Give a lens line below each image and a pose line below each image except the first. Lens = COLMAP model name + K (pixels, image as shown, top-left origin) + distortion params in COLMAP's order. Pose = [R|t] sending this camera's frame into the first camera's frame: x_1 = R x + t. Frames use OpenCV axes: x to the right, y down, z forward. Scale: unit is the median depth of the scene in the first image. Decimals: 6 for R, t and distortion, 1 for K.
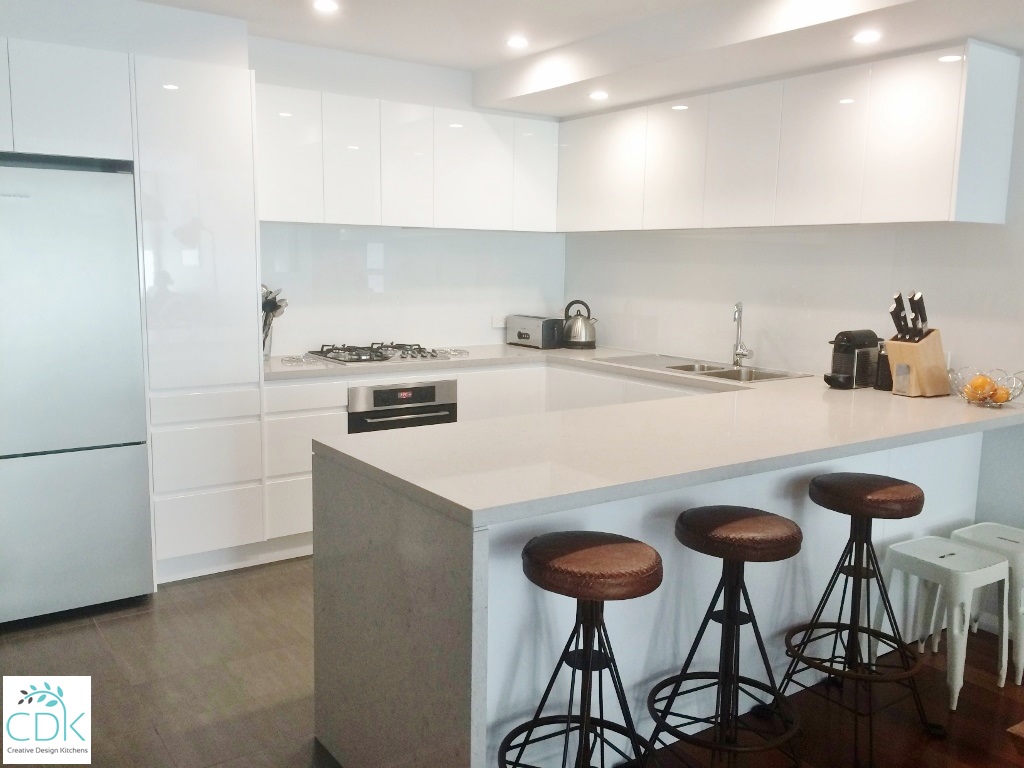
lens RADIAL K [[880.2, 0, 512.0], [0, 880.2, 384.0], [0, 0, 1]] dist [0.090095, -0.097385]
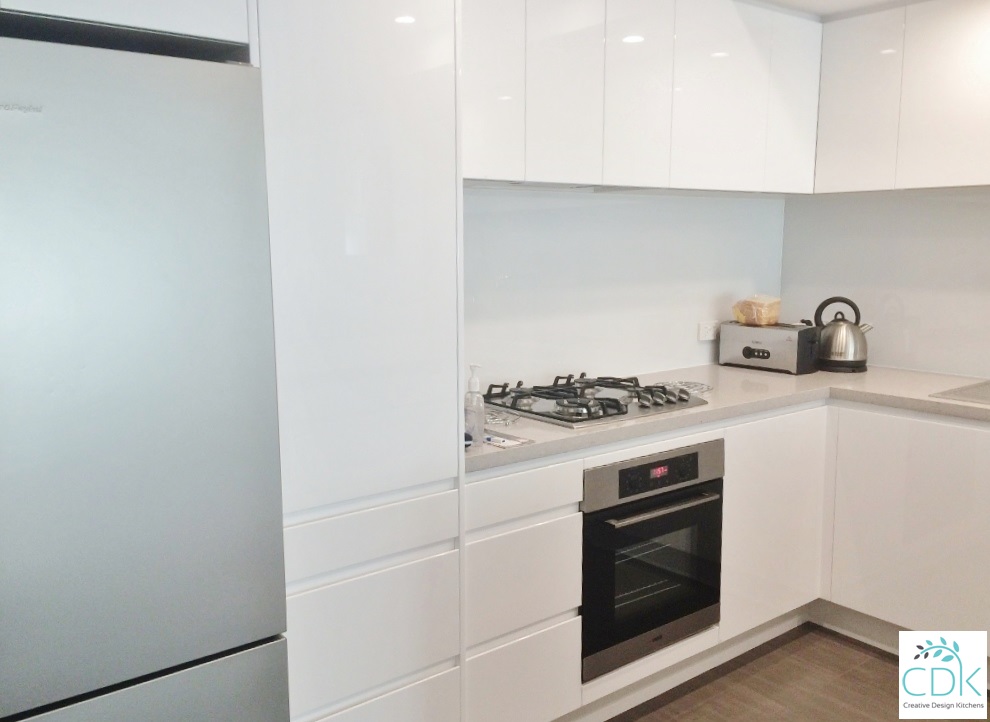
lens RADIAL K [[884.0, 0, 495.0], [0, 884.0, 361.0], [0, 0, 1]] dist [0.059796, -0.001299]
pose [[0.997772, -0.025782, 0.061535, -0.330259], [0.026019, 0.999657, -0.003061, -0.077632], [-0.061435, 0.004656, 0.998100, 0.524710]]
